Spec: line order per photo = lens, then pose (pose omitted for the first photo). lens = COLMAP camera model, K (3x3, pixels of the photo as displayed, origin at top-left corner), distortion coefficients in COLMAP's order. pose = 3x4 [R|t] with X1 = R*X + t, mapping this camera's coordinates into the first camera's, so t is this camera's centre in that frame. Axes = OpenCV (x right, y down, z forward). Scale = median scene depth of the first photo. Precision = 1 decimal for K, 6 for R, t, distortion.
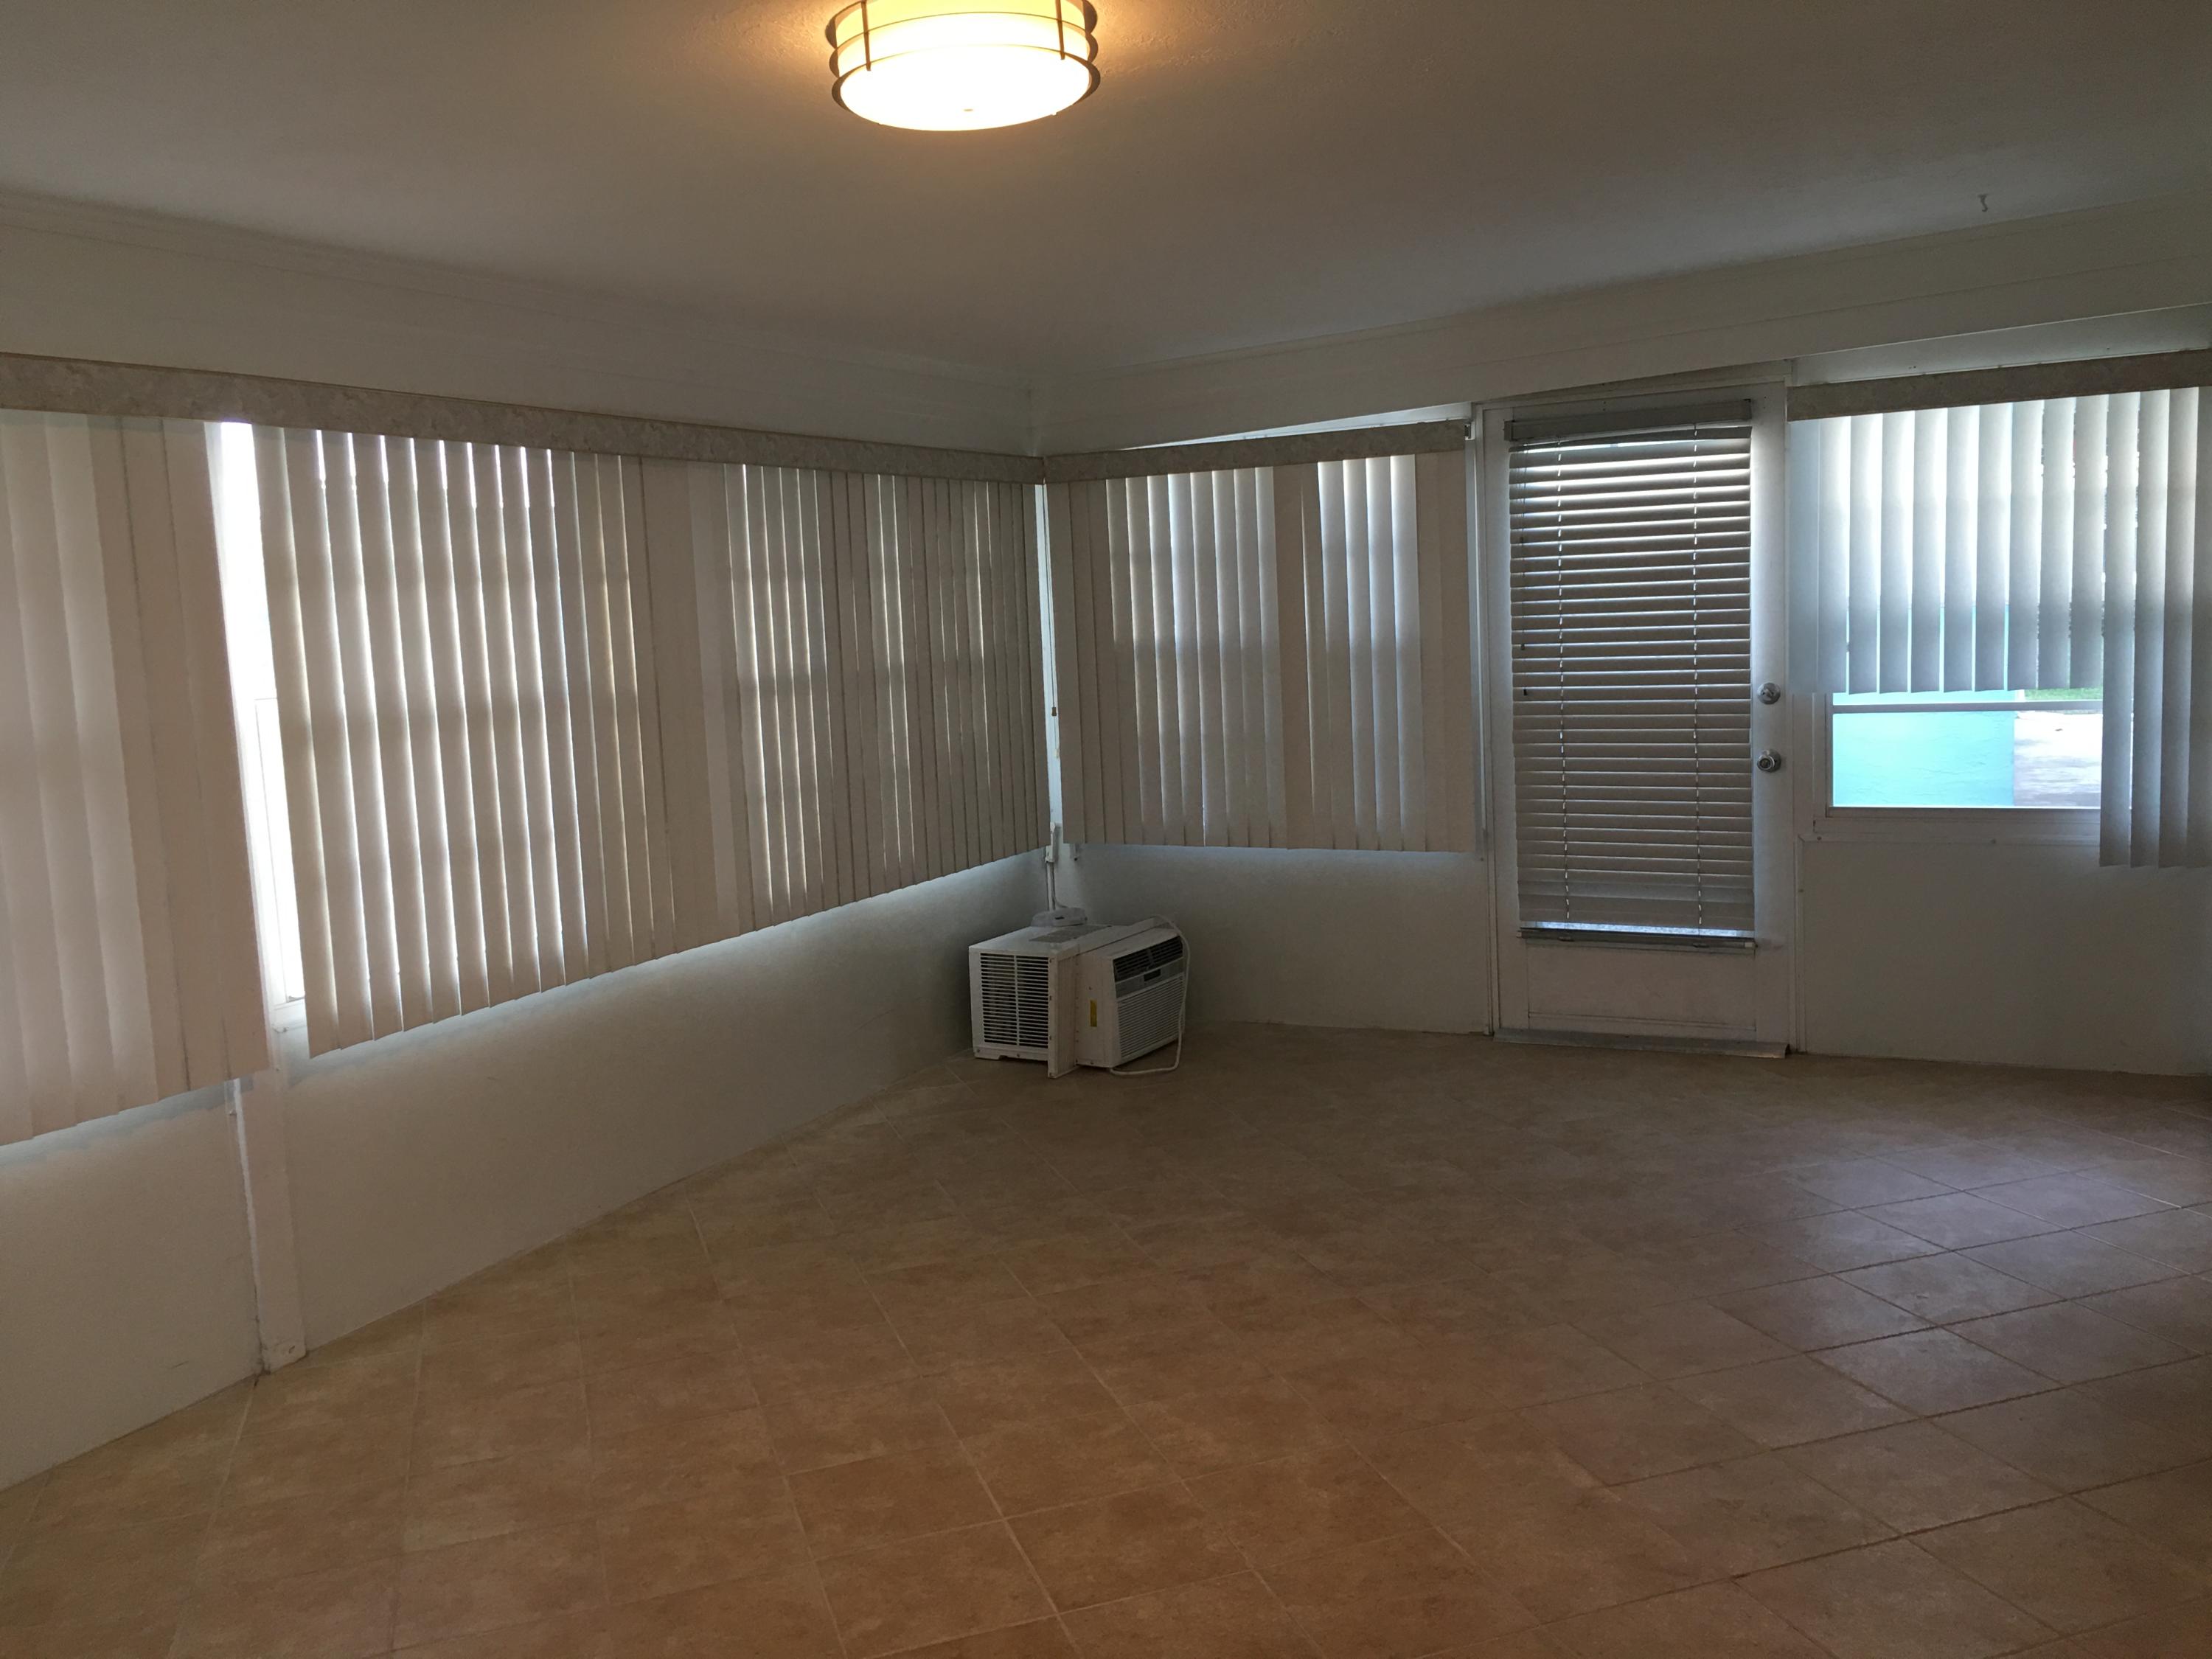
lens RADIAL K [[1890.7, 0, 1102.0], [0, 1890.7, 817.1], [0, 0, 1]] dist [0.064608, -0.062922]
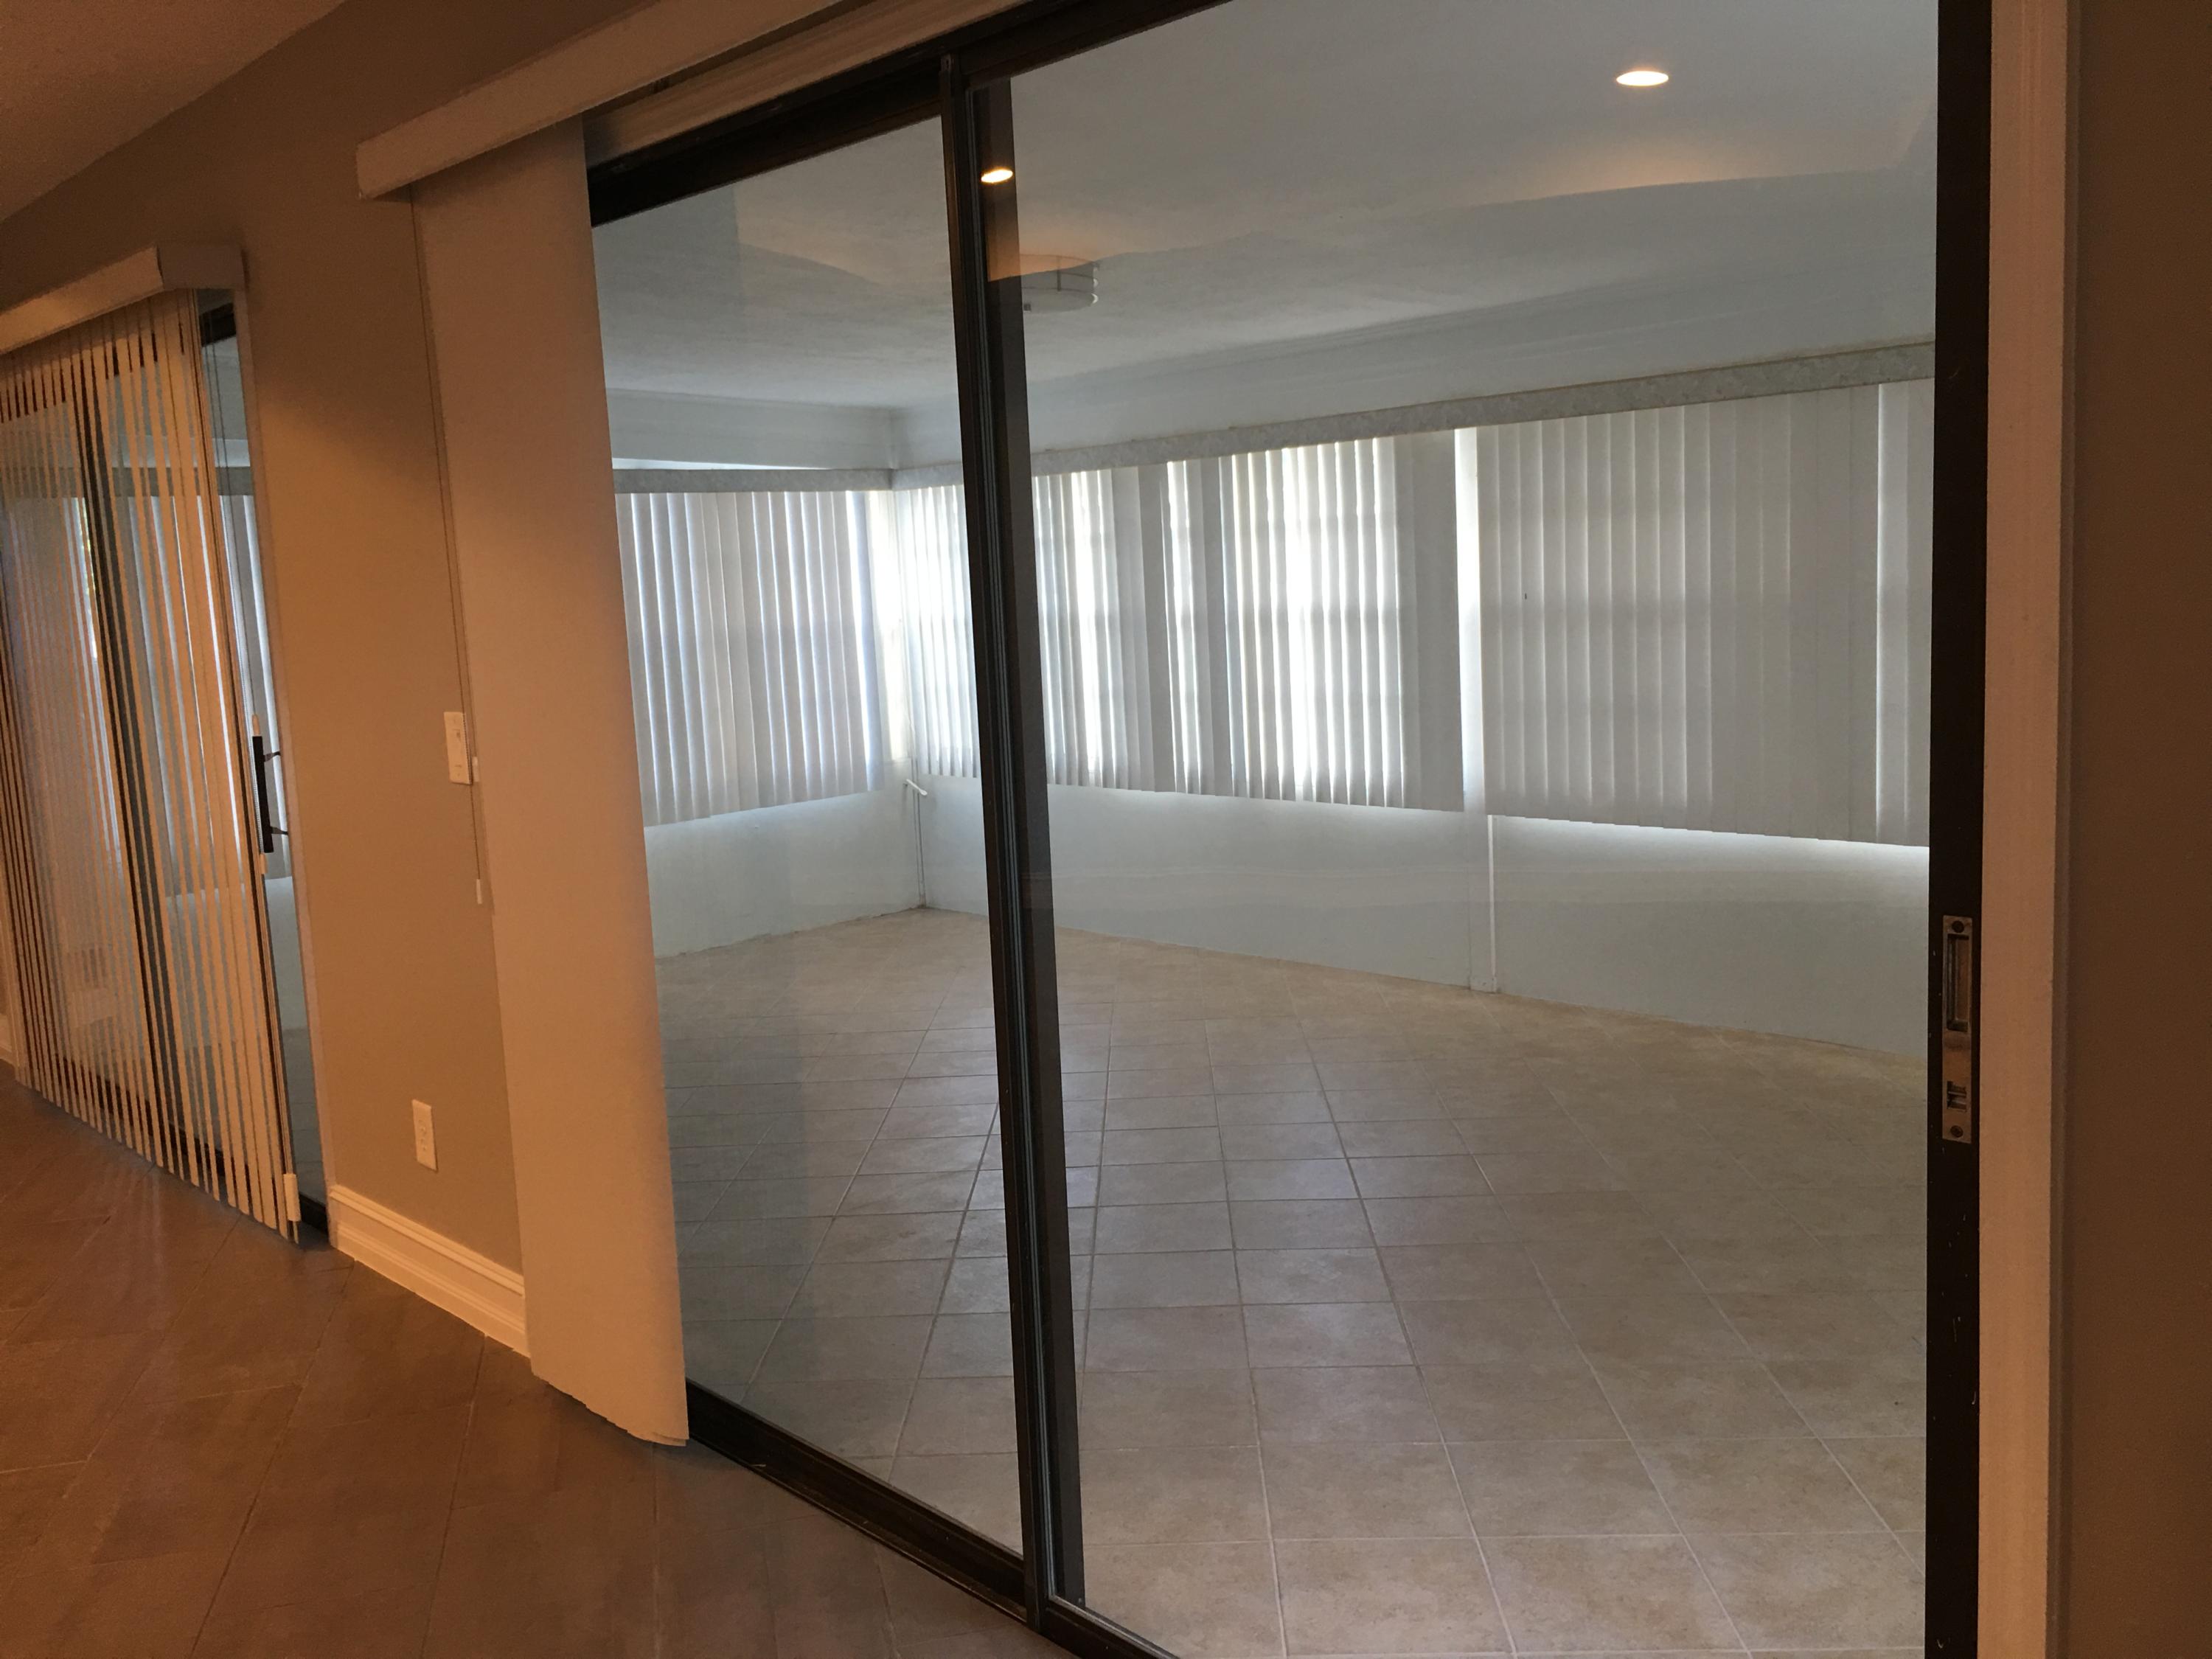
lens RADIAL K [[1890.7, 0, 1102.0], [0, 1890.7, 817.1], [0, 0, 1]] dist [0.064608, -0.062922]
pose [[-0.349424, 0.178480, -0.919808, 1.118592], [-0.041889, 0.977732, 0.205633, -0.179832], [0.936028, 0.110383, -0.334167, 1.153631]]
